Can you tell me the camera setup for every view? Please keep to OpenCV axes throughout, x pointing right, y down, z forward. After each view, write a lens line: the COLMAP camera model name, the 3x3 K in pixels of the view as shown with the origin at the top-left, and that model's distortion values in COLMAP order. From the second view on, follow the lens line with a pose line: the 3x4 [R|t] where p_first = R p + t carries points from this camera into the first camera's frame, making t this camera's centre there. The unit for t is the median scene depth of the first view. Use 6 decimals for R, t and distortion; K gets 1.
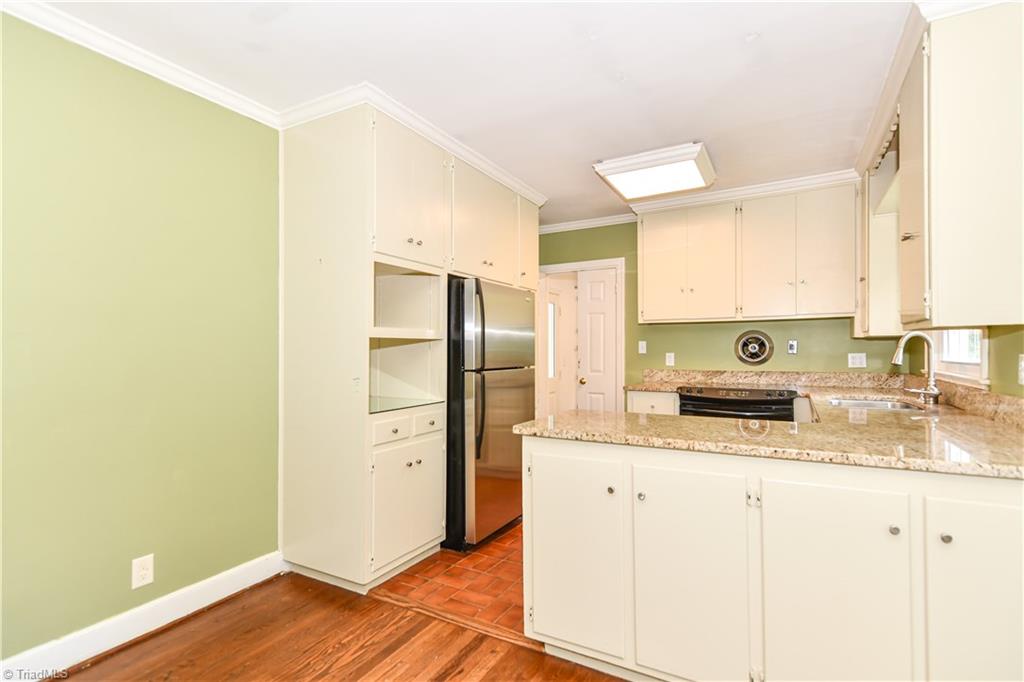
lens RADIAL K [[509.2, 0, 552.1], [0, 509.2, 344.6], [0, 0, 1]] dist [0.004432, -0.000561]
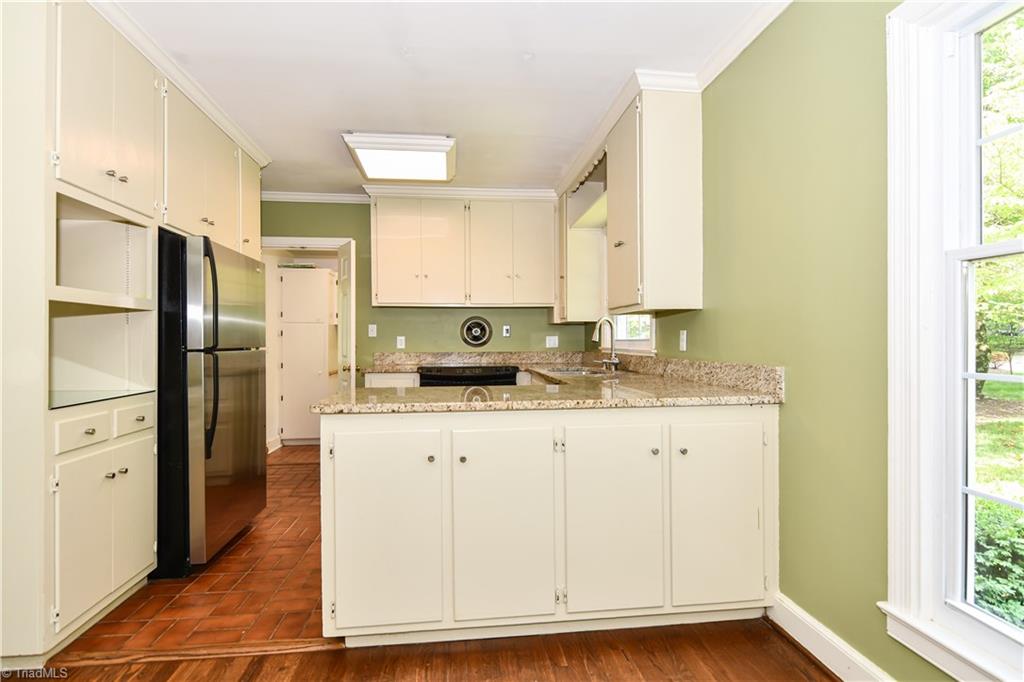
lens RADIAL K [[479.3, 0, 541.1], [0, 479.3, 341.5], [0, 0, 1]] dist [-0.000354, -0.006305]
pose [[0.811314, -0.000390, 0.584610, -0.158786], [-0.004160, 0.999971, 0.006439, 0.029186], [-0.584595, -0.007656, 0.811289, 0.065696]]
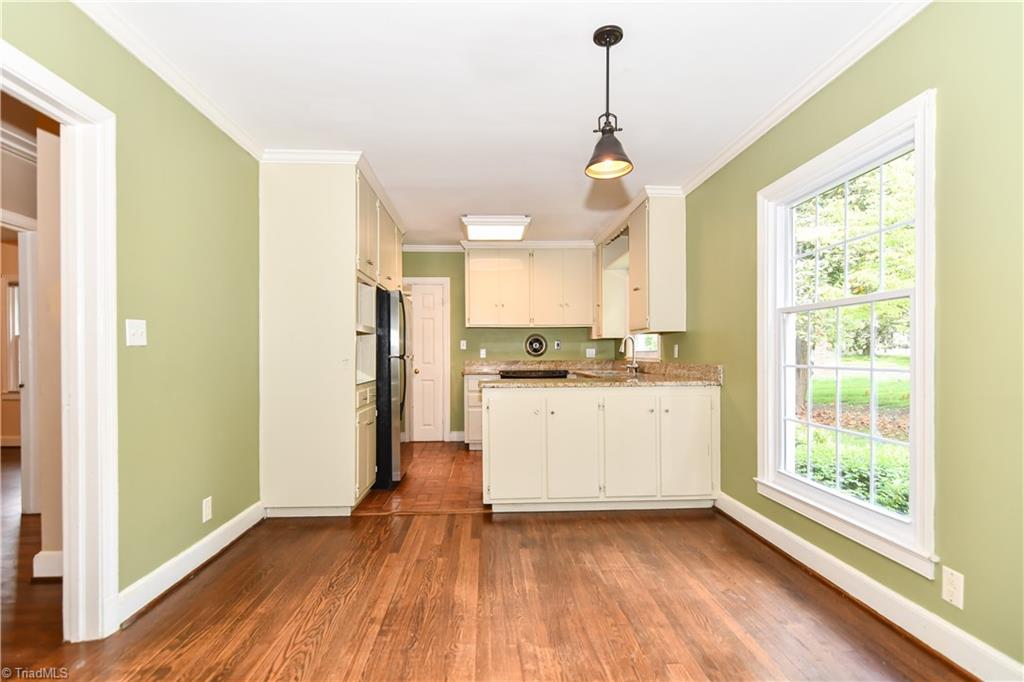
lens RADIAL K [[474.9, 0, 562.9], [0, 474.9, 353.8], [0, 0, 1]] dist [0.000488, -0.011802]
pose [[0.827708, -0.000033, 0.561159, -0.495774], [-0.003199, 0.999983, 0.004777, 0.034066], [-0.561150, -0.005749, 0.827694, -0.352613]]
